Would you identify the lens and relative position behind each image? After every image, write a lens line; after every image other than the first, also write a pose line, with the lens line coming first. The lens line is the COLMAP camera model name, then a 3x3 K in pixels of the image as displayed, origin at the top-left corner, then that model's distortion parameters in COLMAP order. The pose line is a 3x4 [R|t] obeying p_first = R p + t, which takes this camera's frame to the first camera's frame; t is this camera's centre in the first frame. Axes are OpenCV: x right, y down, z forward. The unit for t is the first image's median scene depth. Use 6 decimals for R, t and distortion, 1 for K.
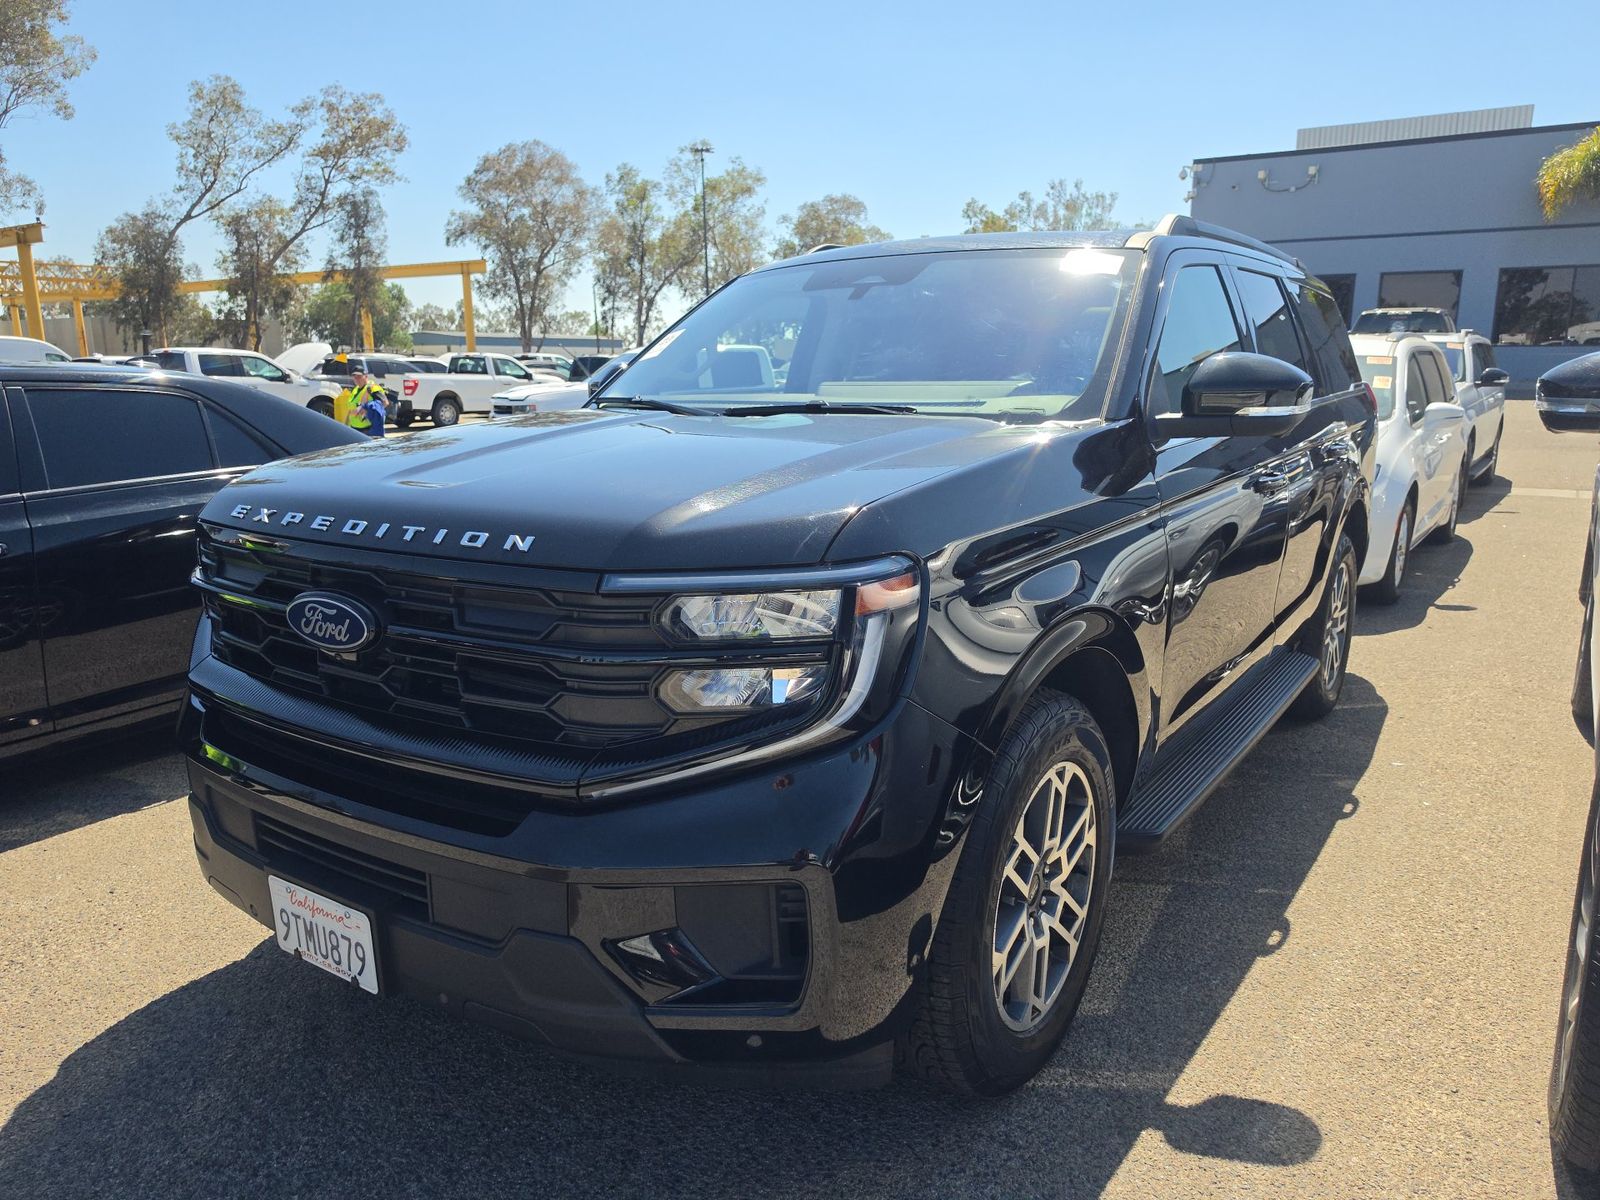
lens RADIAL K [[1122.7, 0, 800.0], [0, 1122.7, 600.0], [0, 0, 1]] dist [0.056251, -0.089580]
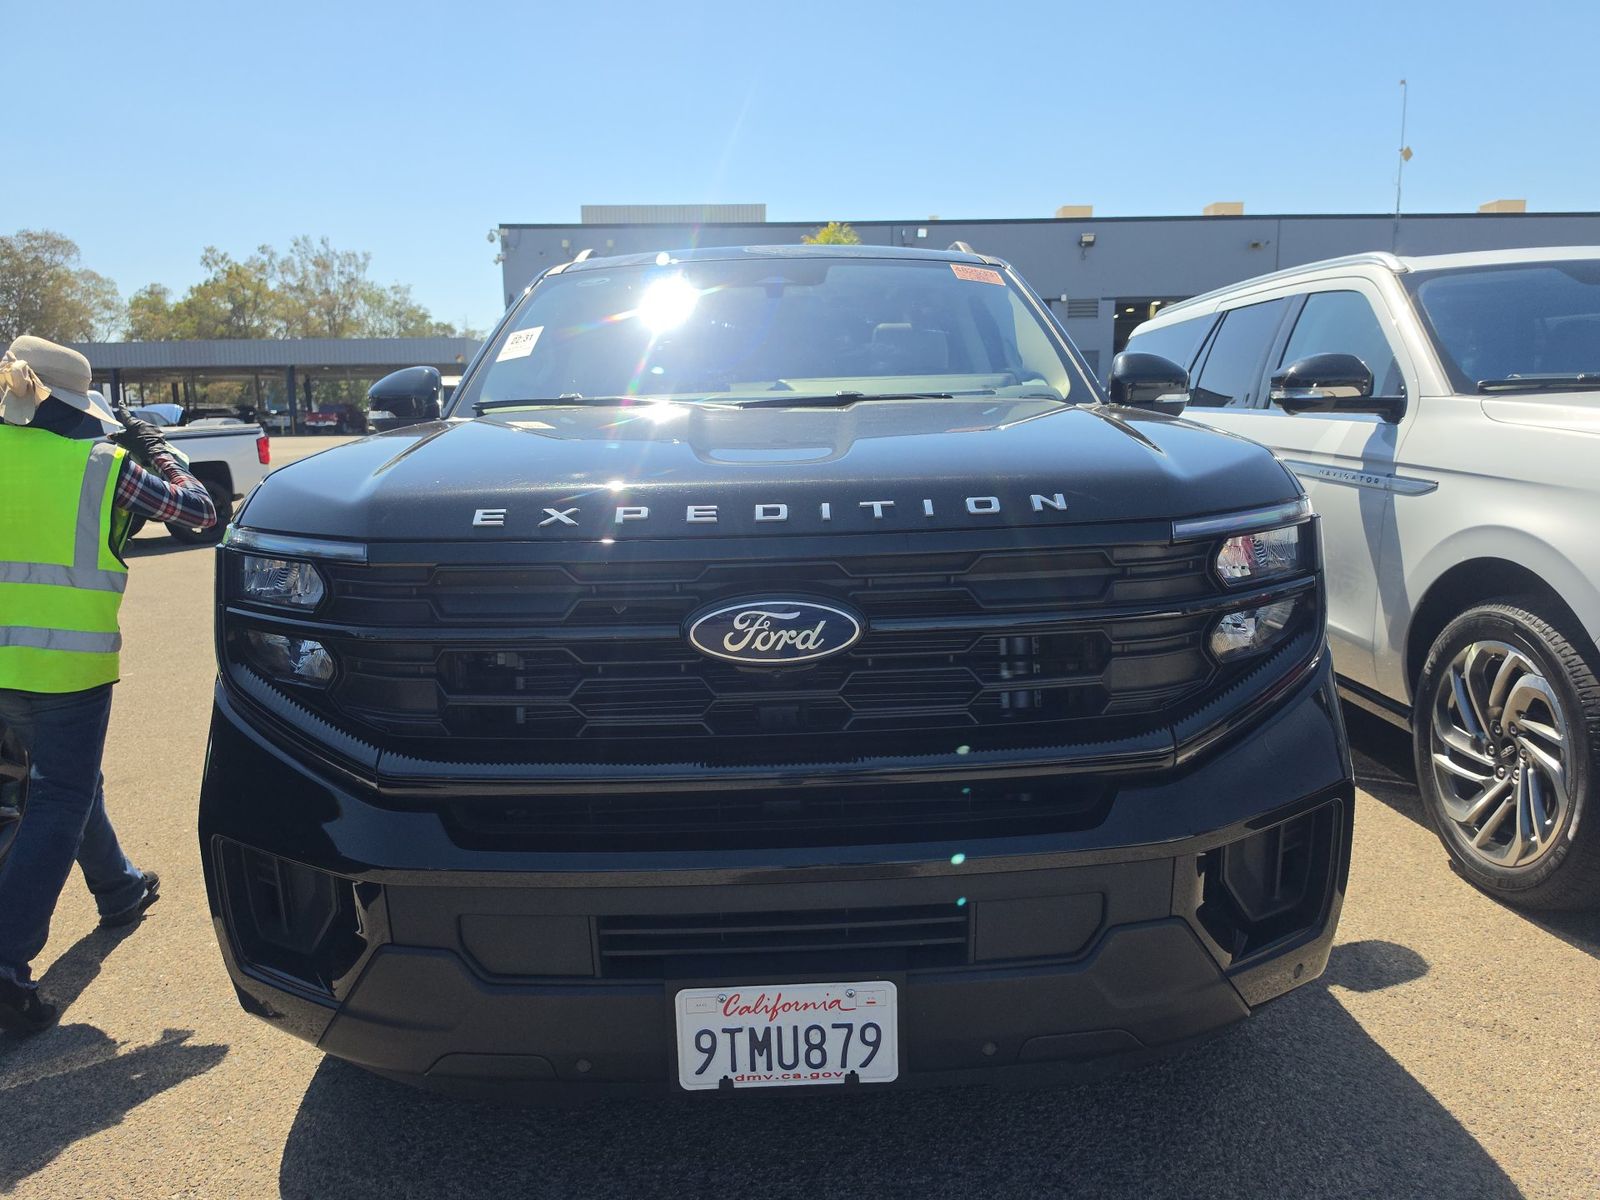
lens RADIAL K [[1122.7, 0, 800.0], [0, 1122.7, 600.0], [0, 0, 1]] dist [0.056251, -0.089580]
pose [[0.808417, -0.101862, 0.579729, -0.817245], [0.132674, 0.991100, -0.010868, 0.008593], [-0.573462, 0.085701, 0.814737, 0.335850]]
